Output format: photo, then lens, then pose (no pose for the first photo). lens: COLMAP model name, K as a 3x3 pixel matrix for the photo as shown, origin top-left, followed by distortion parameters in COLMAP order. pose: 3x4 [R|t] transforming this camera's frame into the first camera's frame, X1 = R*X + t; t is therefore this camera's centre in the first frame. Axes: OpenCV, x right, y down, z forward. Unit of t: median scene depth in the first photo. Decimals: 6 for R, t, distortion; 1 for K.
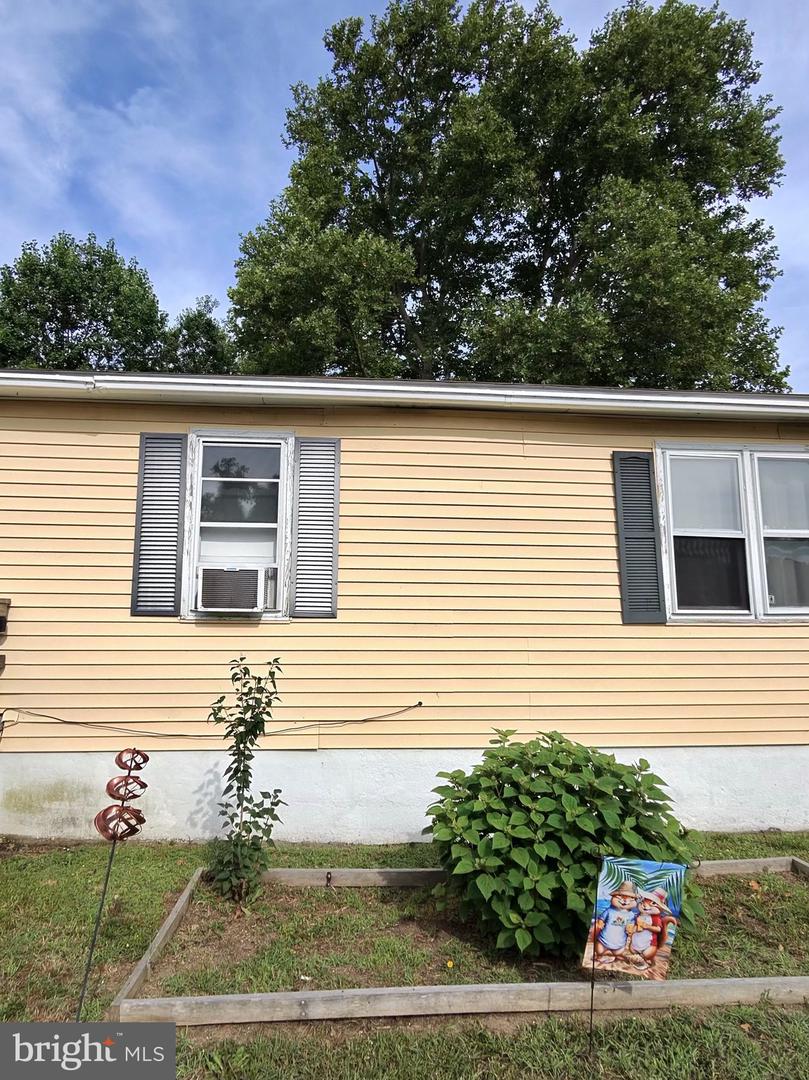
lens RADIAL K [[647.1, 0, 413.7], [0, 647.1, 522.2], [0, 0, 1]] dist [-0.001895, -0.000689]
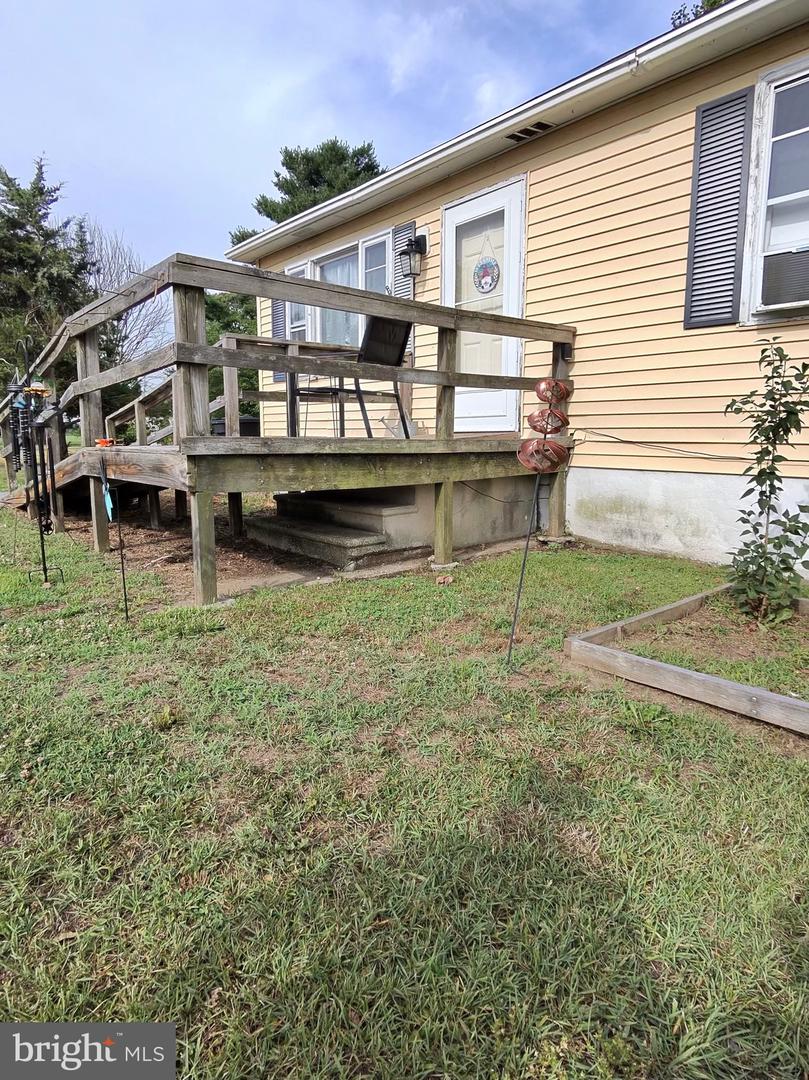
lens RADIAL K [[647.1, 0, 413.7], [0, 647.1, 522.2], [0, 0, 1]] dist [-0.001895, -0.000689]
pose [[0.586679, 0.109573, -0.802373, 0.096092], [0.137423, 0.962963, 0.231985, 0.145306], [0.798075, -0.246365, 0.549892, 0.141265]]
